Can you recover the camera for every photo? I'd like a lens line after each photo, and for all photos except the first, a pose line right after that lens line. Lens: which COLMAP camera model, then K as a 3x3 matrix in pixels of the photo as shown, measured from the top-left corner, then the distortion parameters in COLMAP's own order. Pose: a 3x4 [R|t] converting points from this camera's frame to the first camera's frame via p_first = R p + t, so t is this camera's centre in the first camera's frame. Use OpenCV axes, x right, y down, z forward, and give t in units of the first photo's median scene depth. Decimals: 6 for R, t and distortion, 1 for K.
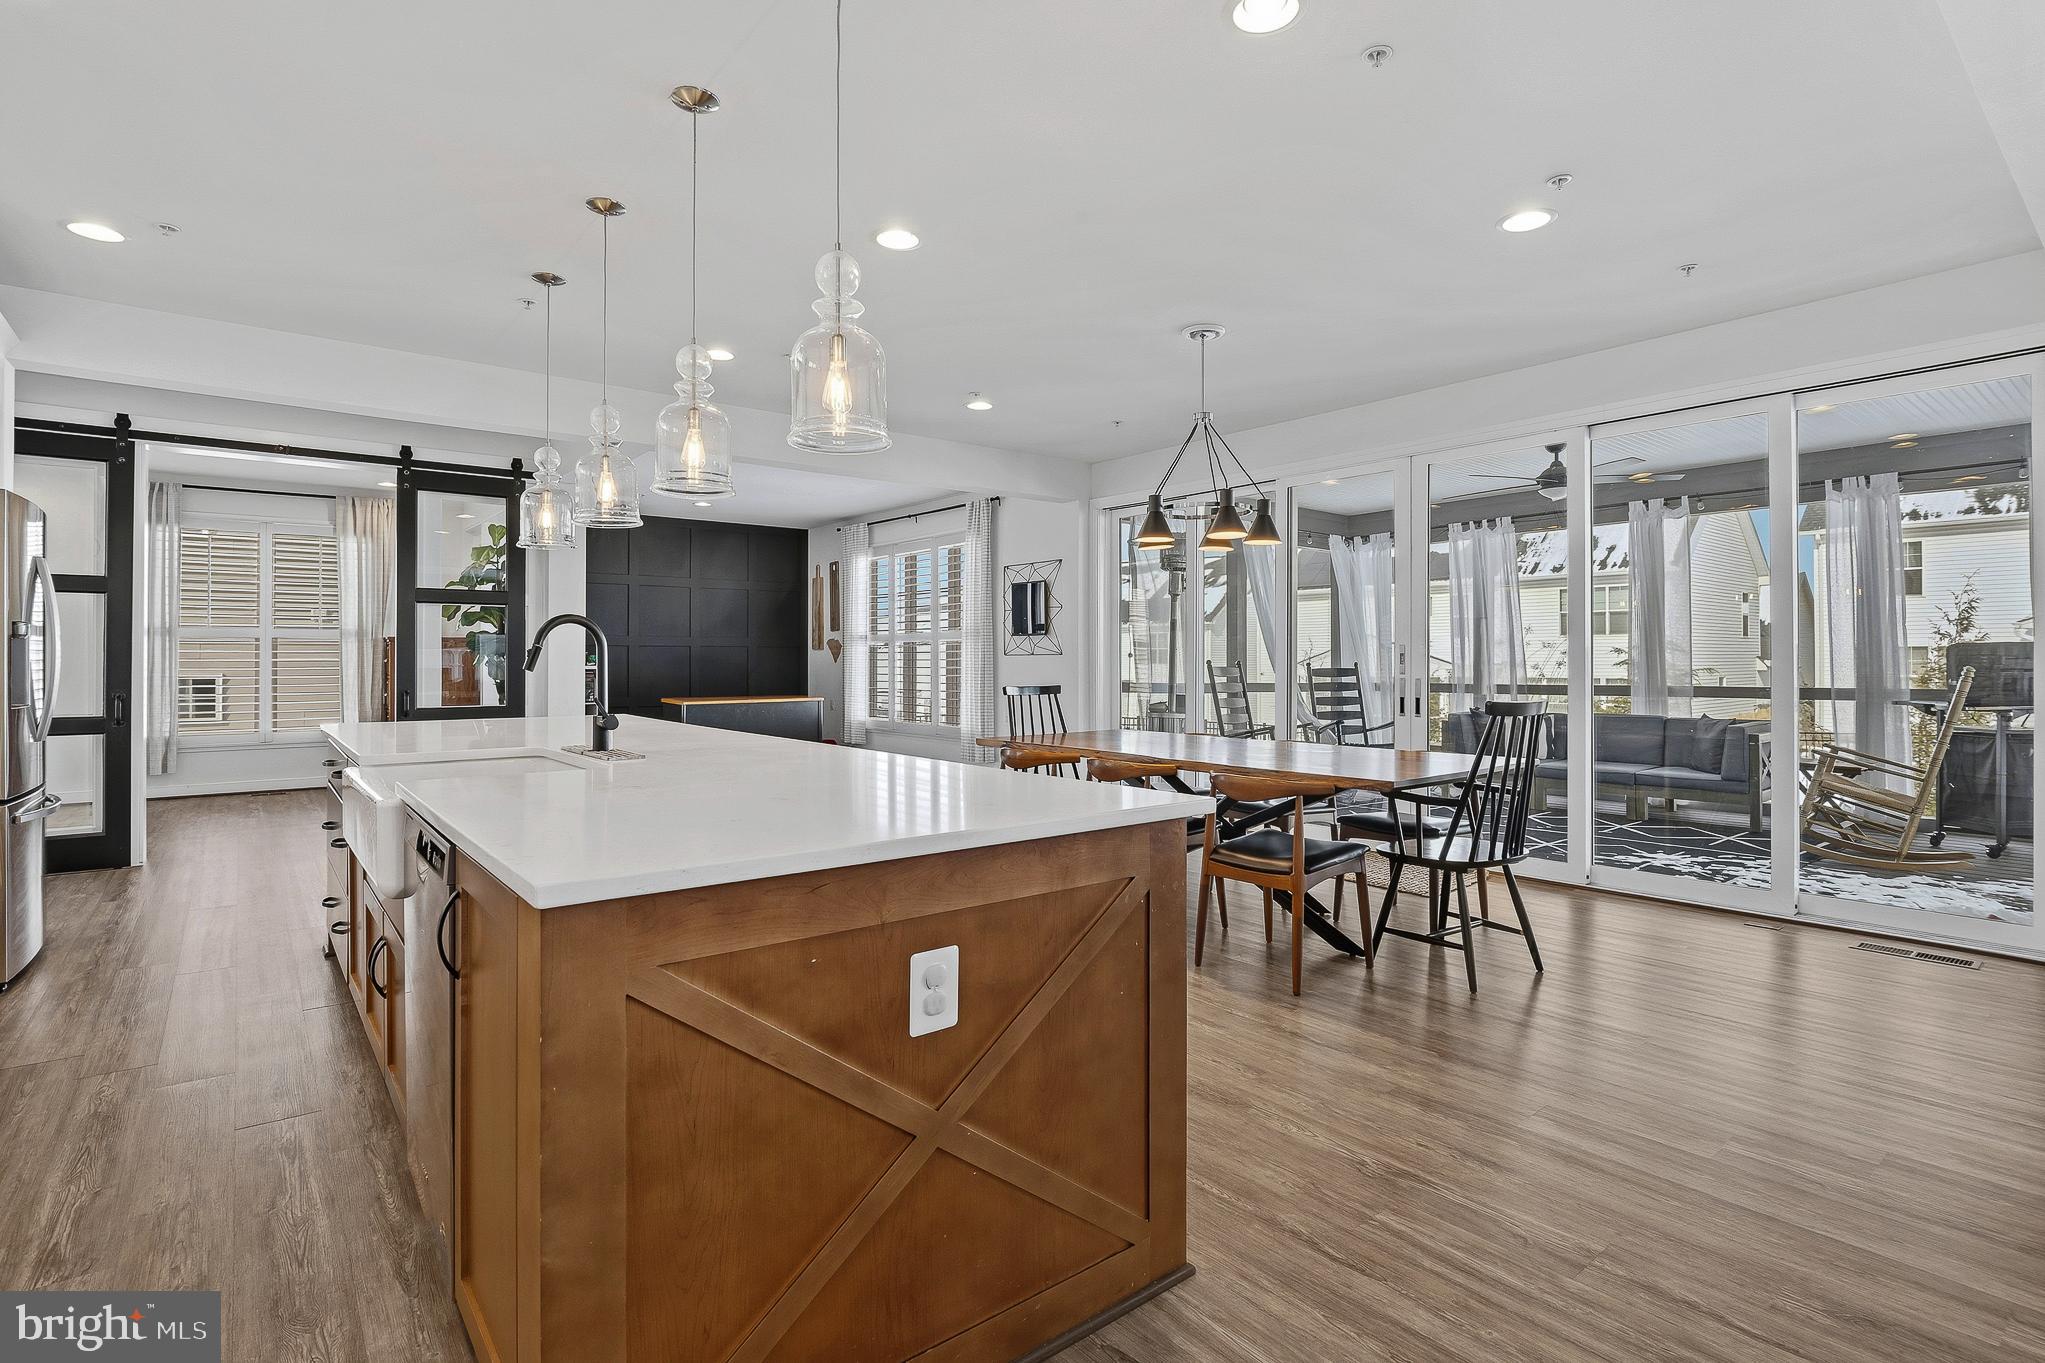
lens RADIAL K [[983.3, 0, 1018.4], [0, 983.3, 650.7], [0, 0, 1]] dist [-0.024289, 0.002208]
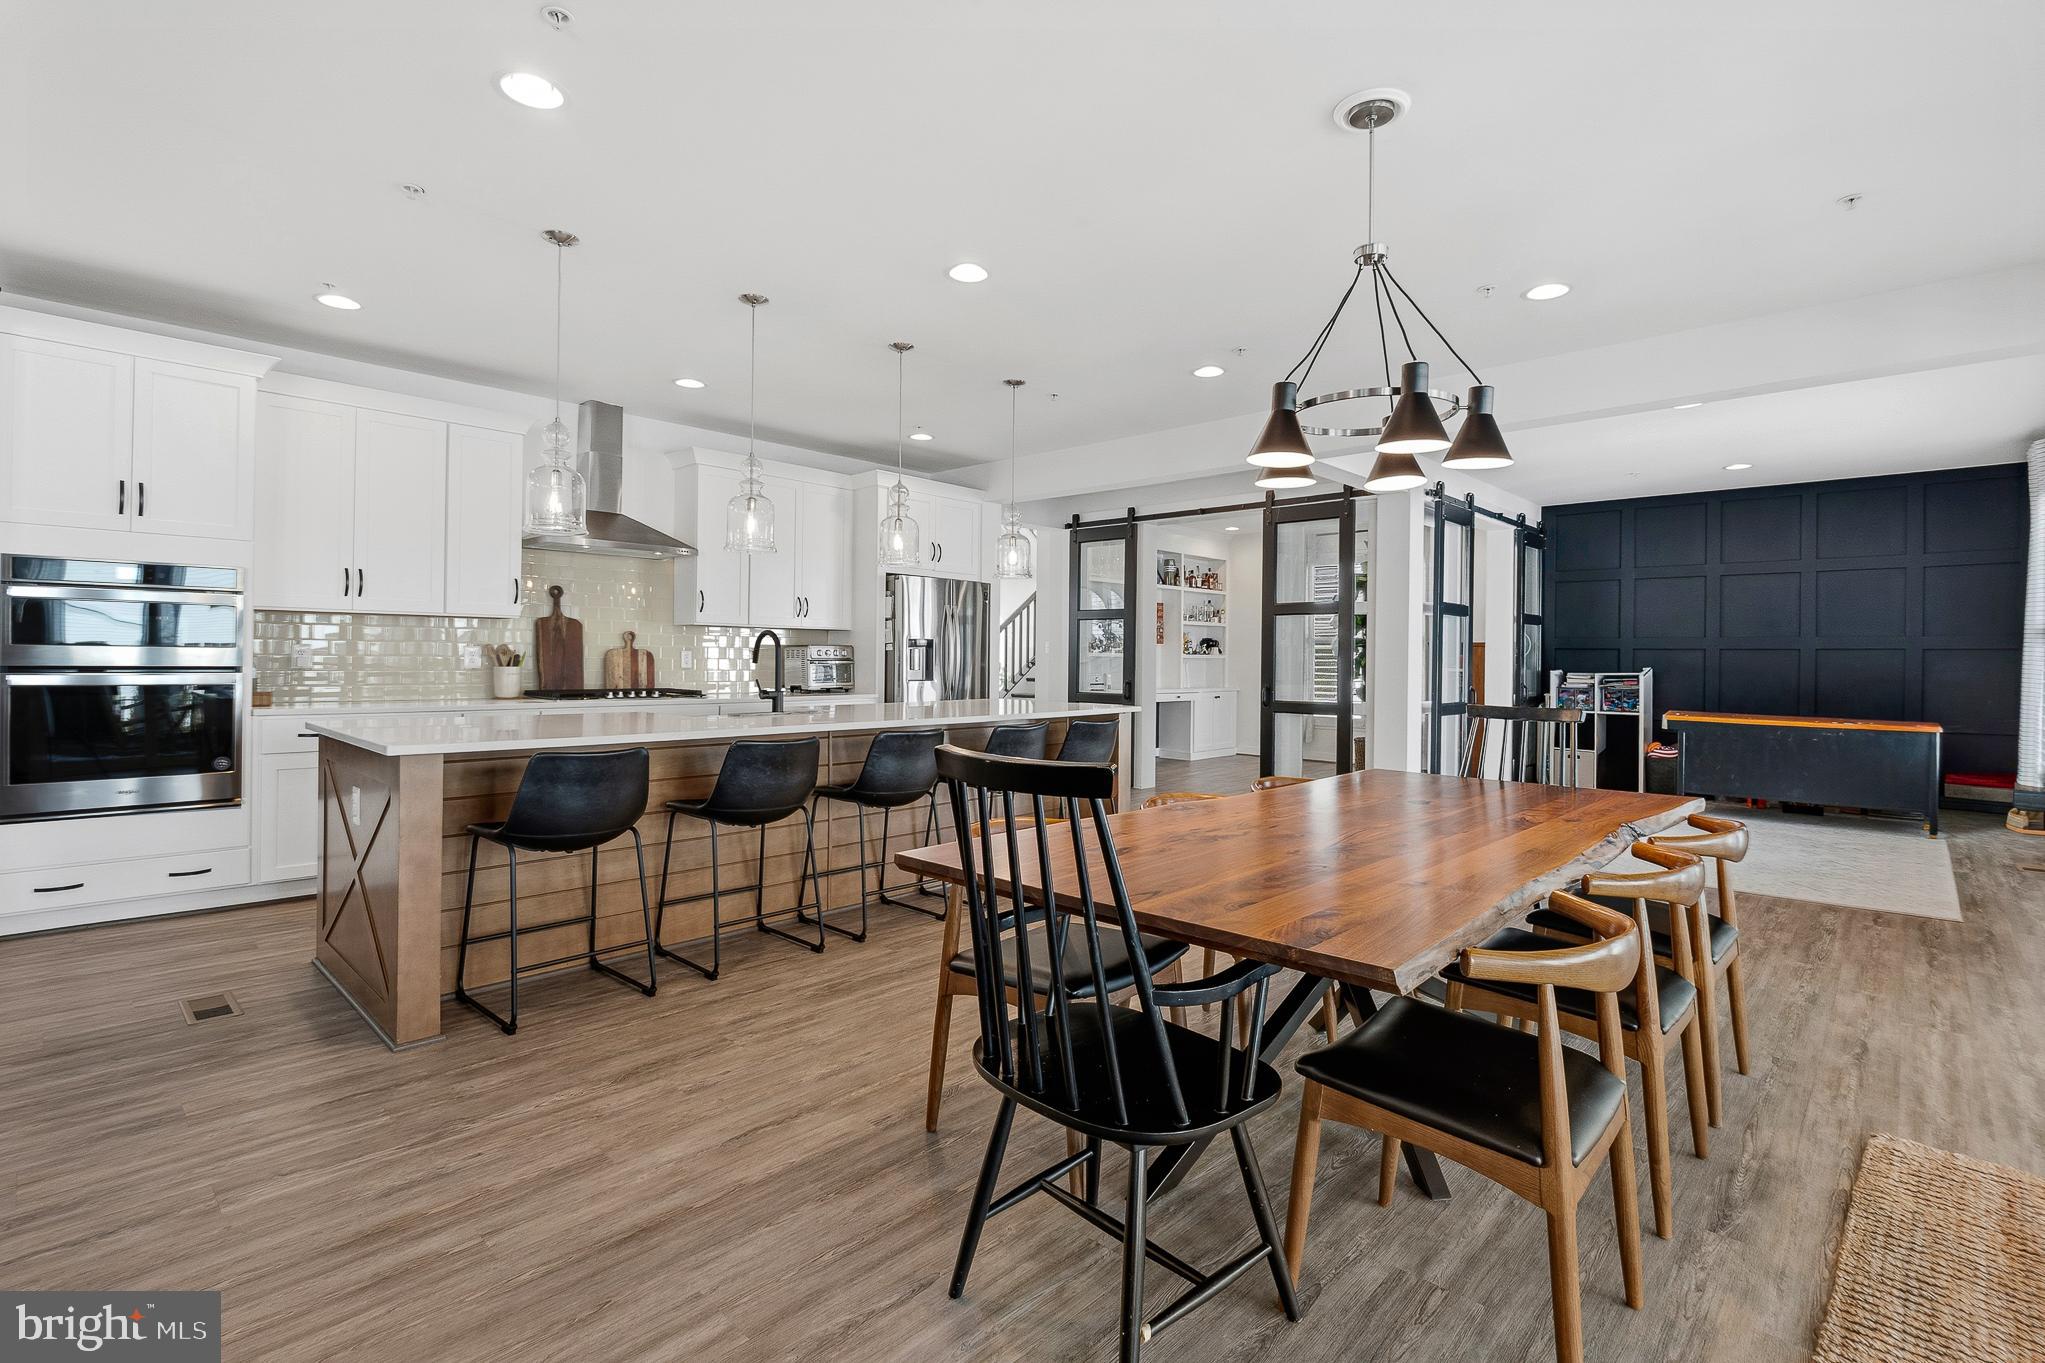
lens RADIAL K [[949.1, 0, 1024.6], [0, 949.1, 659.3], [0, 0, 1]] dist [-0.007581, -0.001664]
pose [[0.137952, 0.001368, -0.990438, 0.522913], [-0.000472, 0.999999, 0.001316, 0.004394], [0.990439, 0.000286, 0.137953, 0.519120]]
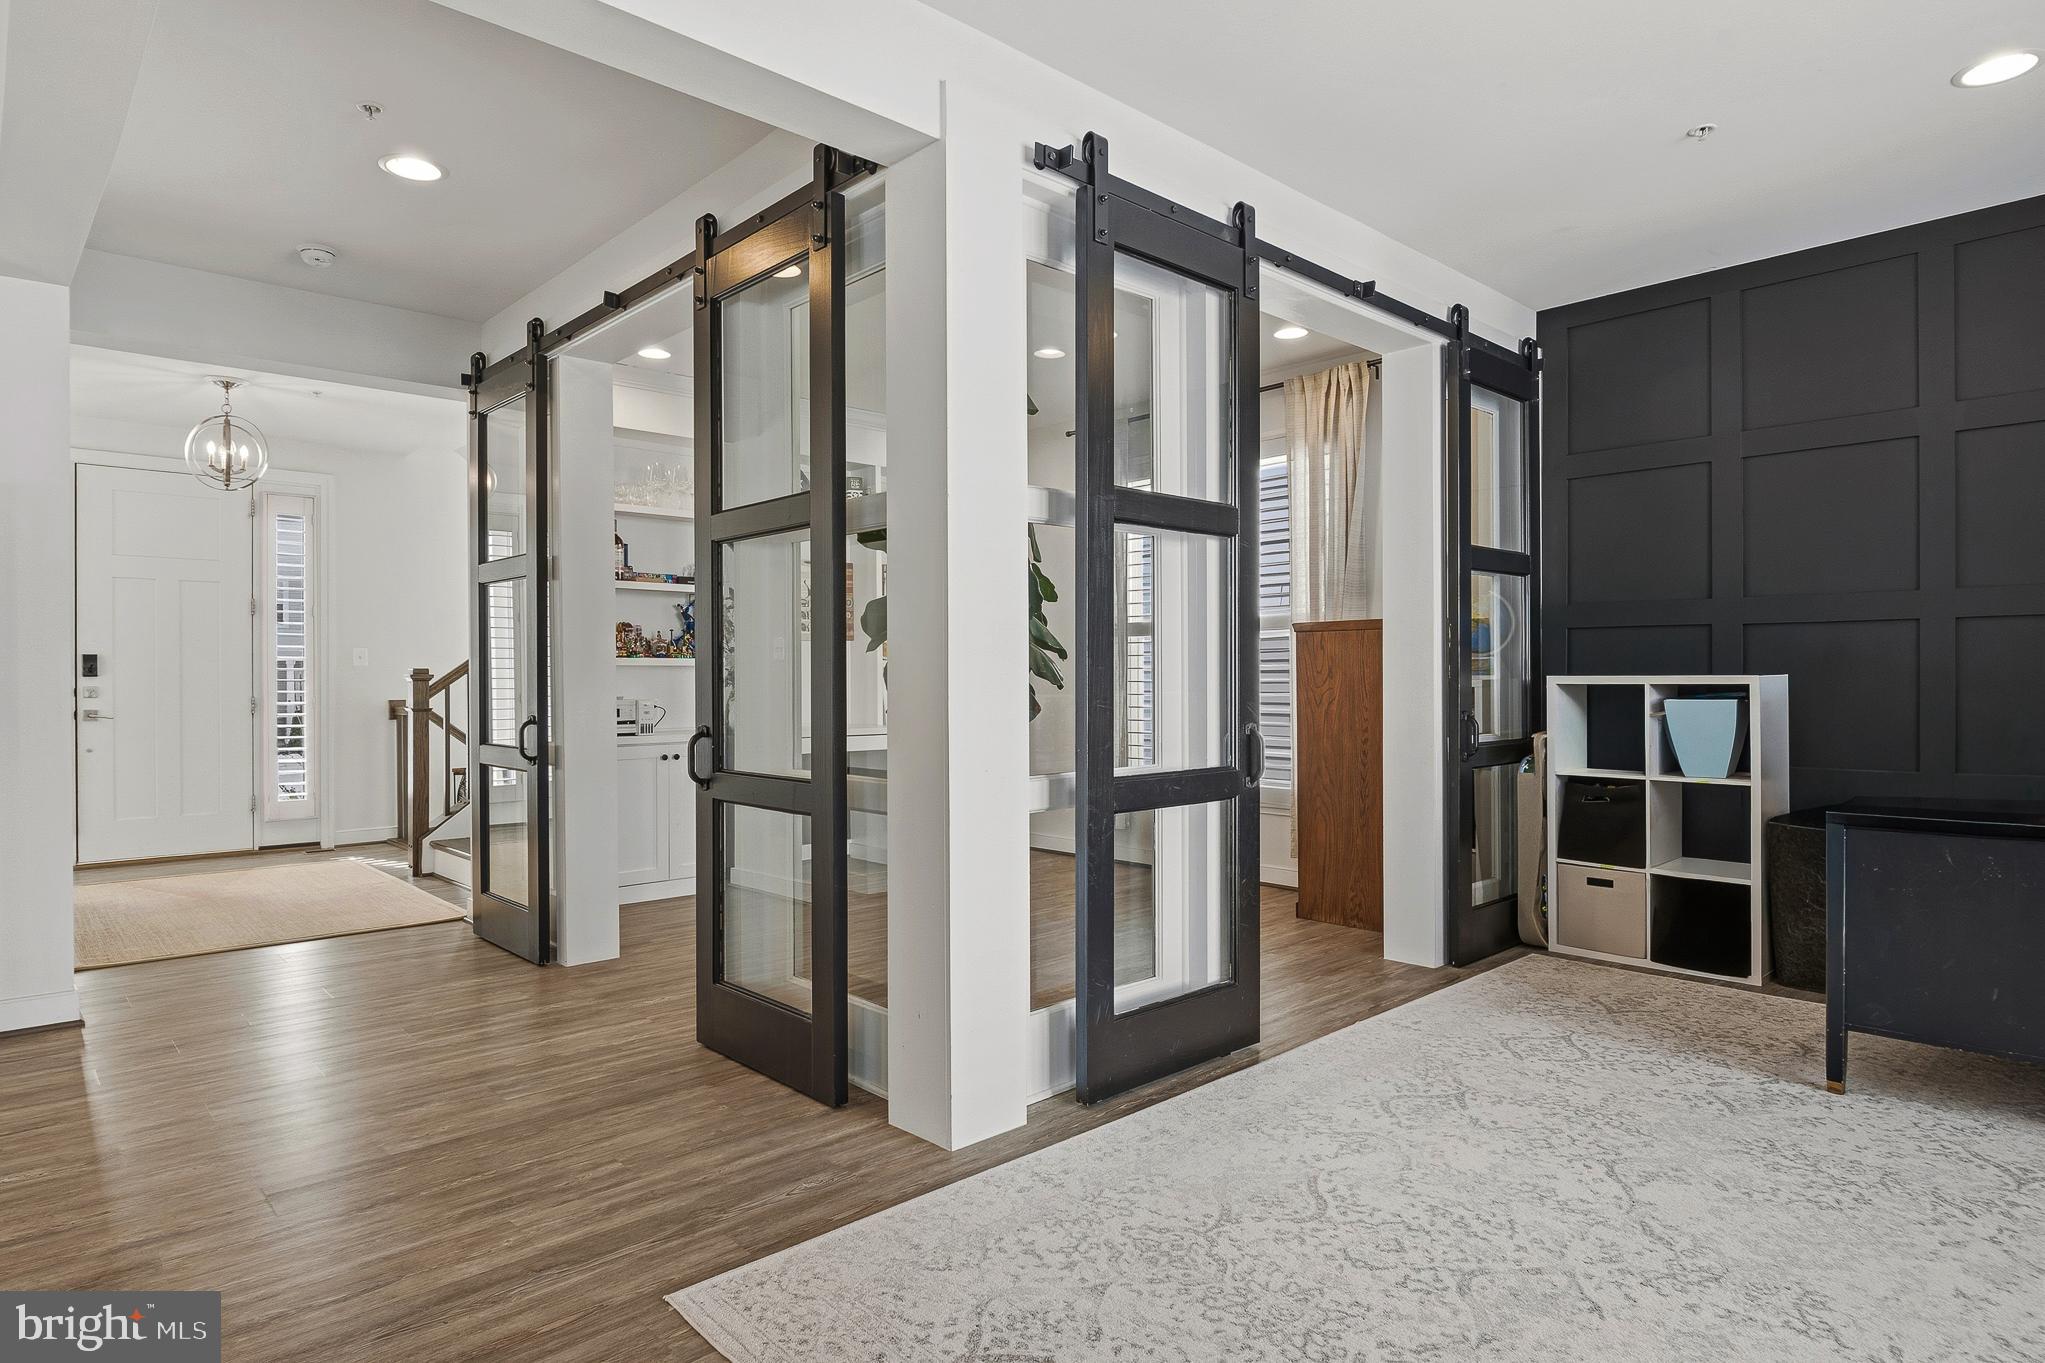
lens RADIAL K [[1170.4, 0, 1032.0], [0, 1170.4, 663.8], [0, 0, 1]] dist [-0.011952, -0.003430]
pose [[0.079959, -0.009564, -0.996752, -0.048713], [0.017054, 0.999821, -0.008225, 0.014397], [0.996652, -0.016341, 0.080108, 1.099743]]
